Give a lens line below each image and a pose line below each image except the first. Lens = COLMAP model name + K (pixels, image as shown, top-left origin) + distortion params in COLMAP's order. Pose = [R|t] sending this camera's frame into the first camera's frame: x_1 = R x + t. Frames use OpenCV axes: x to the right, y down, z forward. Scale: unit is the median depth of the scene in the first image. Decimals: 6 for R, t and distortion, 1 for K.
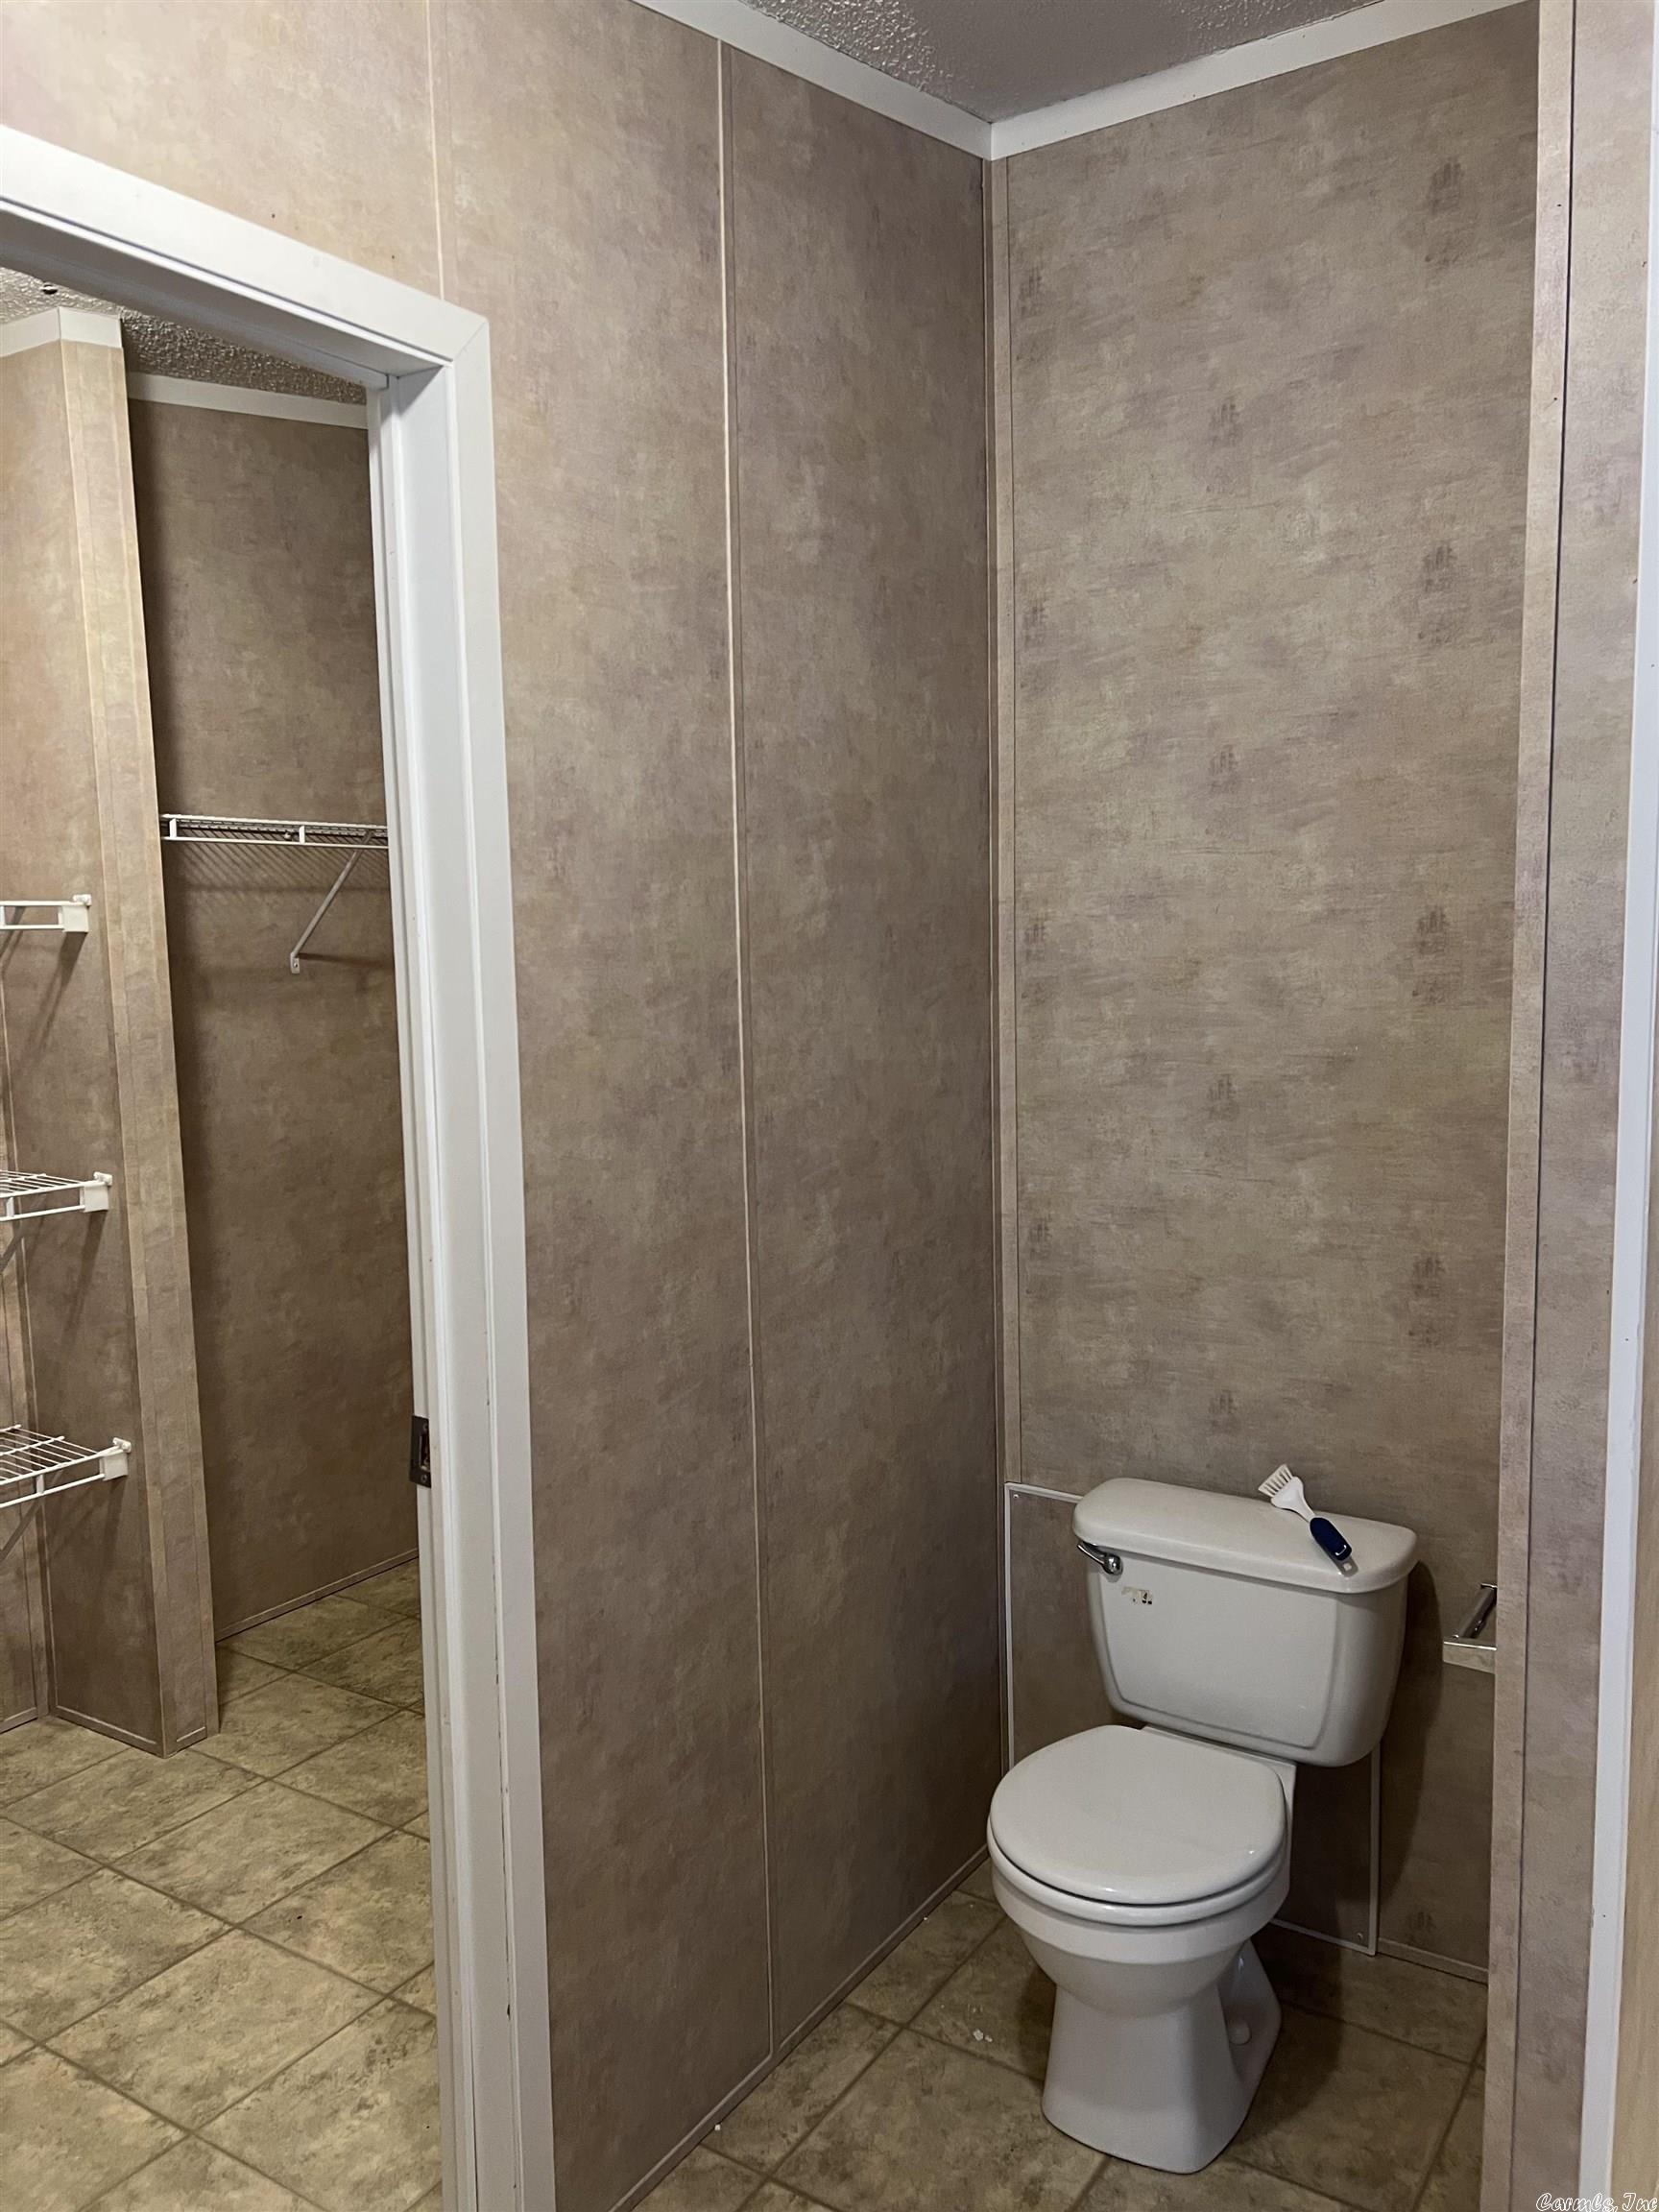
lens RADIAL K [[1675.0, 0, 829.5], [0, 1675.0, 1106.0], [0, 0, 1]] dist [0.050915, -0.060602]
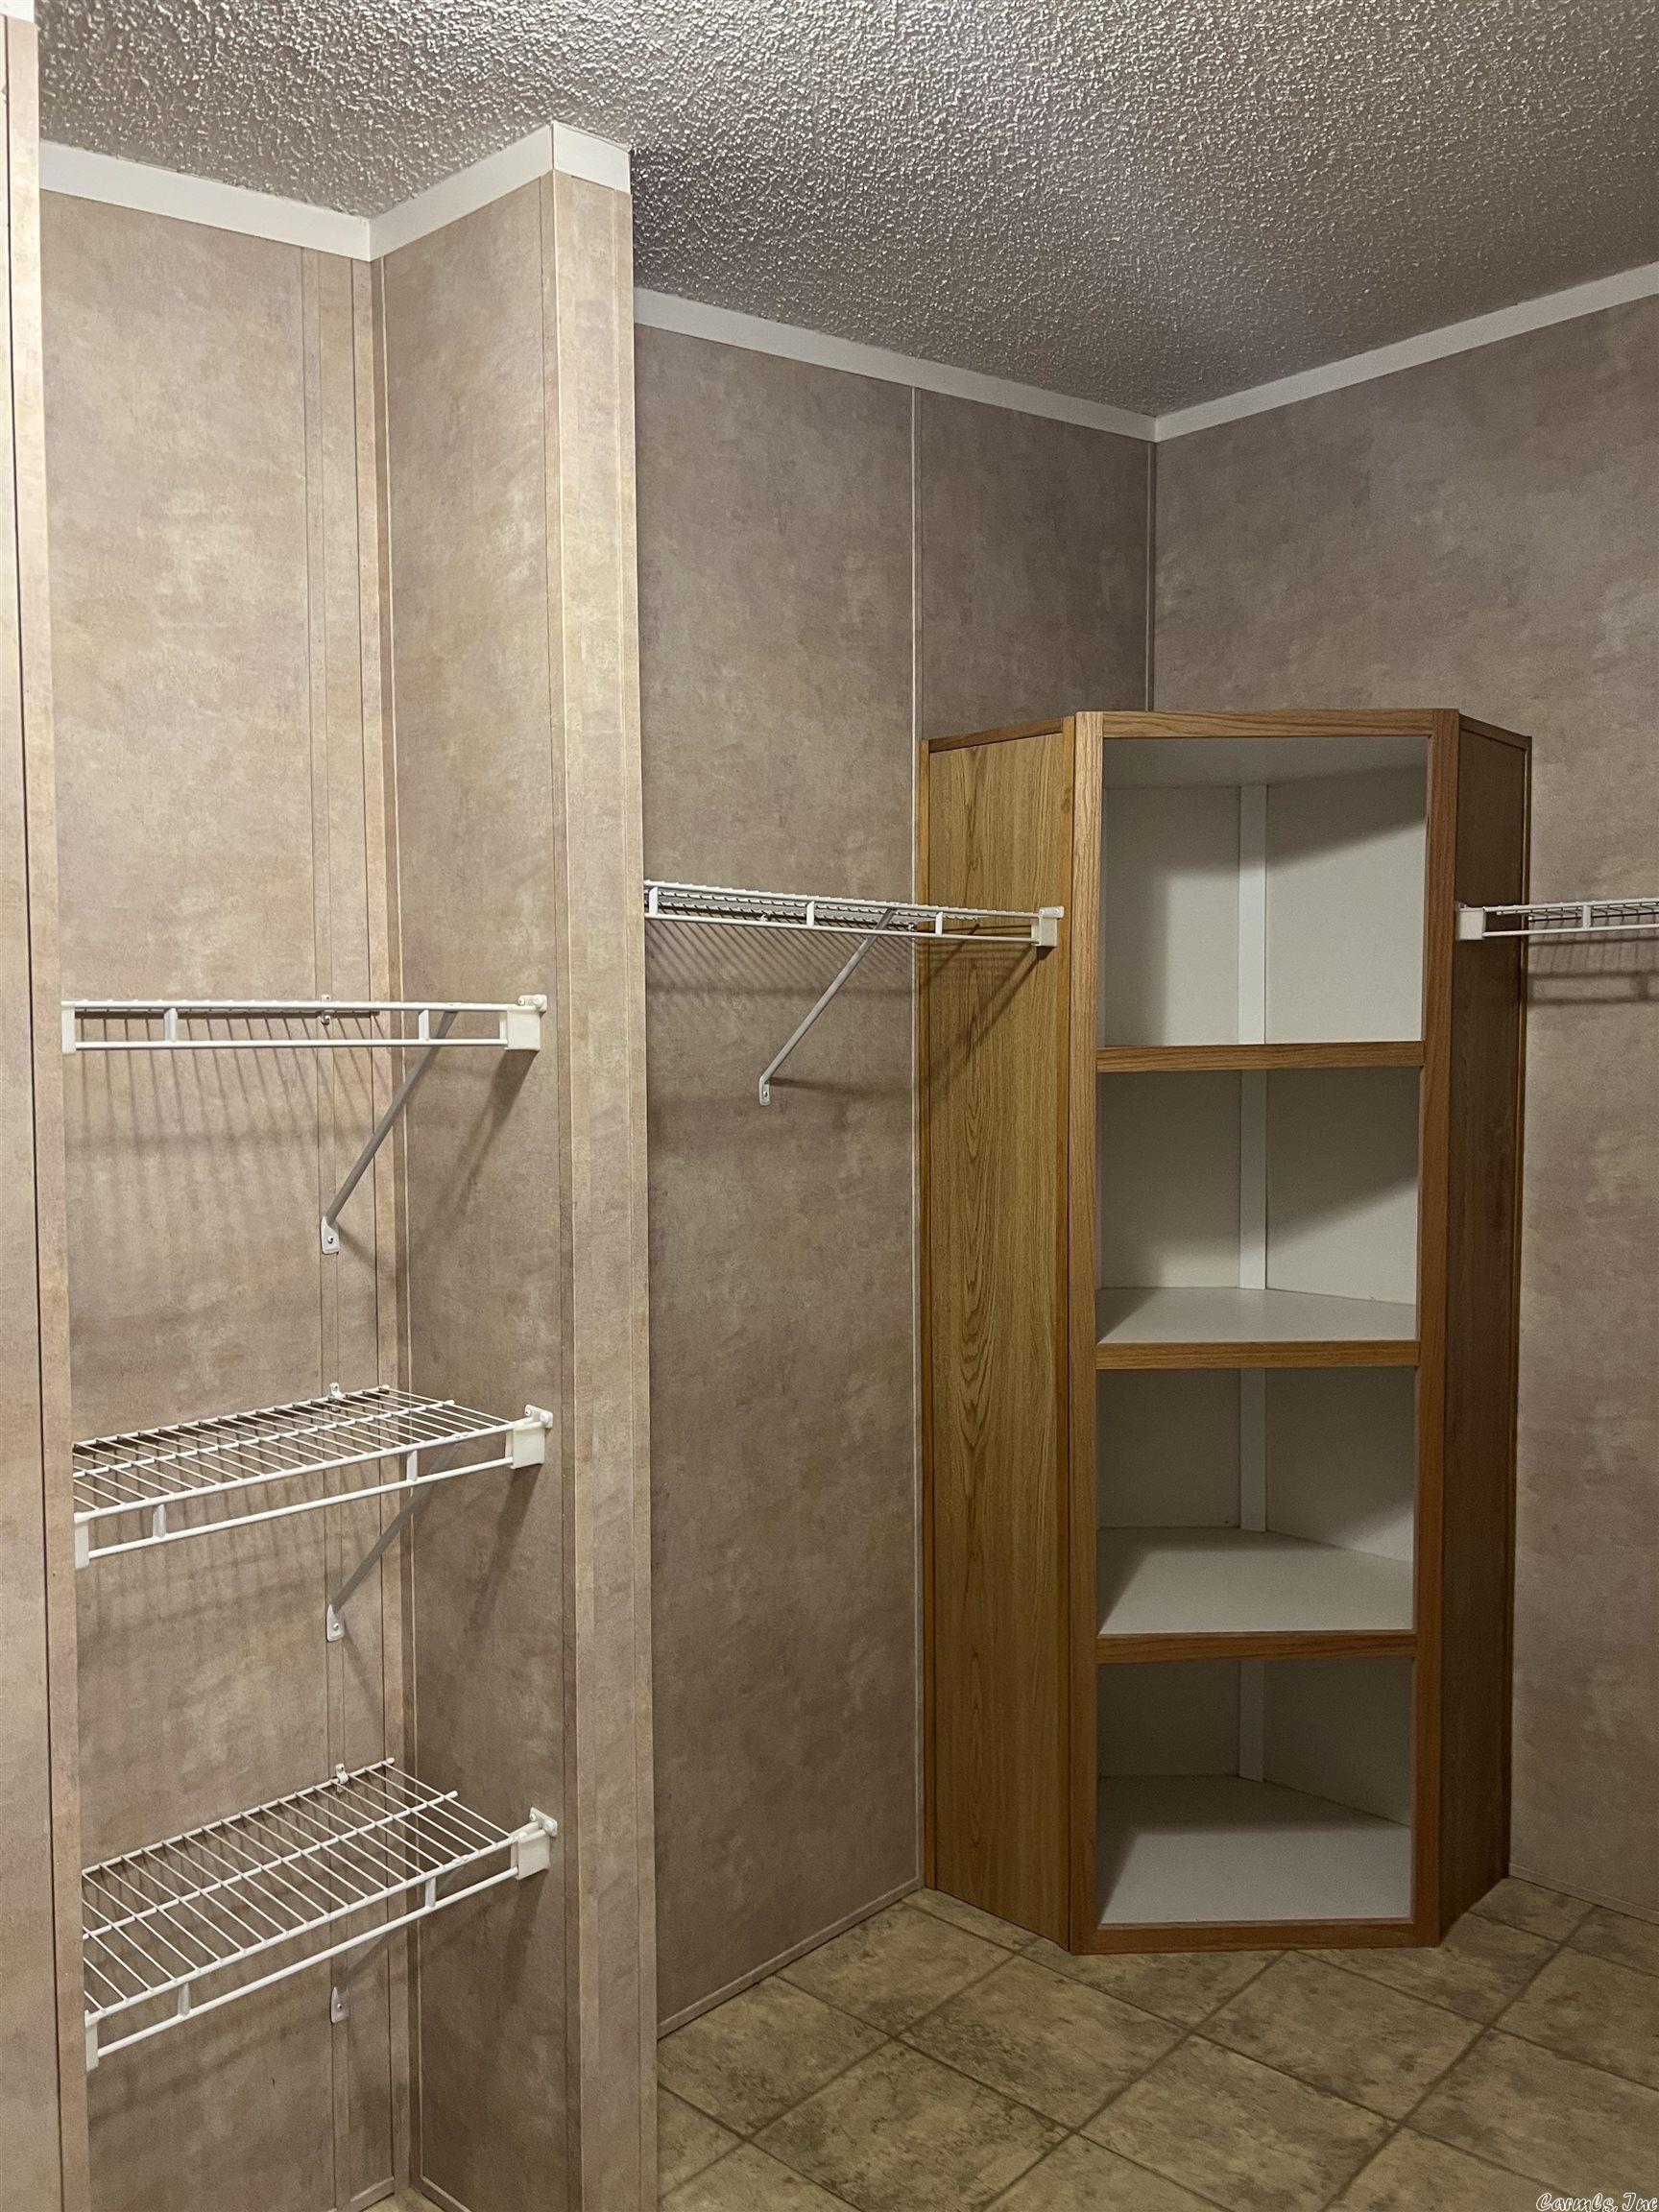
lens RADIAL K [[1675.0, 0, 829.5], [0, 1675.0, 1106.0], [0, 0, 1]] dist [0.050915, -0.060602]
pose [[0.987493, 0.024553, -0.155741, -0.213567], [-0.034227, 0.997627, -0.059743, -0.043280], [0.153905, 0.064326, 0.985990, 0.350093]]
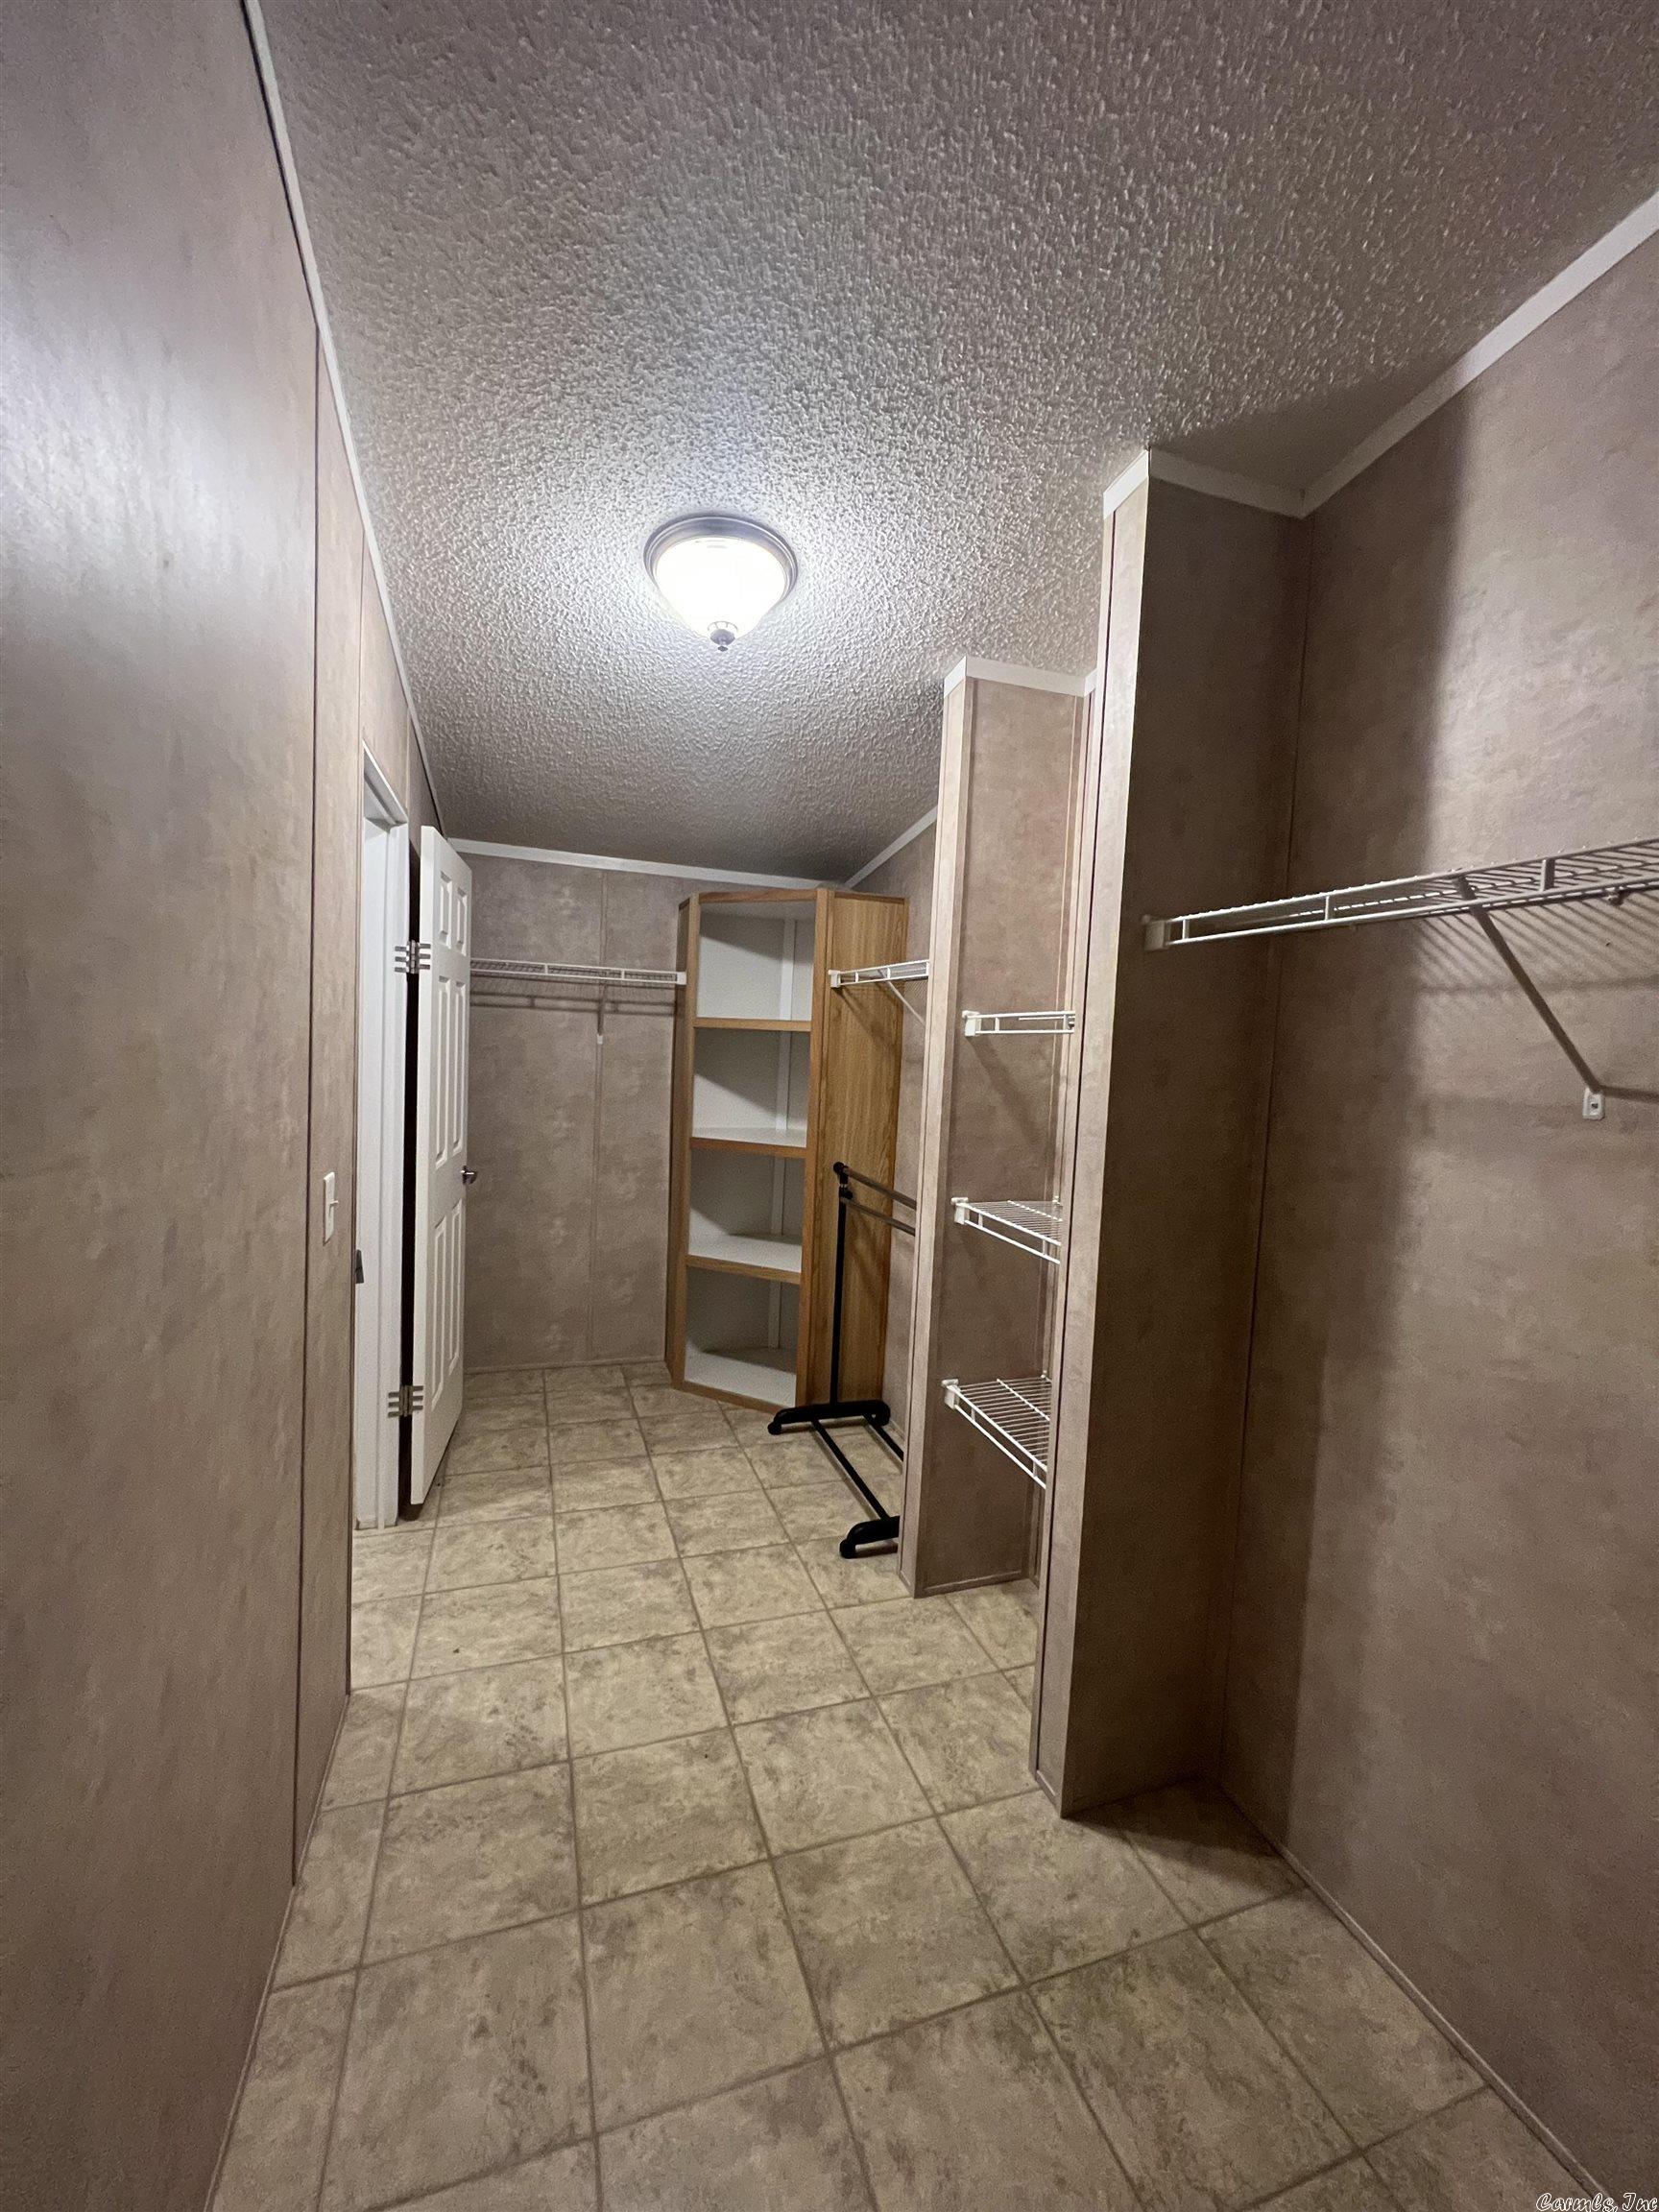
lens RADIAL K [[888.6, 0, 833.2], [0, 888.6, 1097.7], [0, 0, 1]] dist [0.000978, -0.000013]
pose [[-0.610362, 0.035300, -0.791336, 0.137261], [-0.120183, 0.983314, 0.136562, -0.118085], [0.782952, 0.178457, -0.595935, 1.181596]]
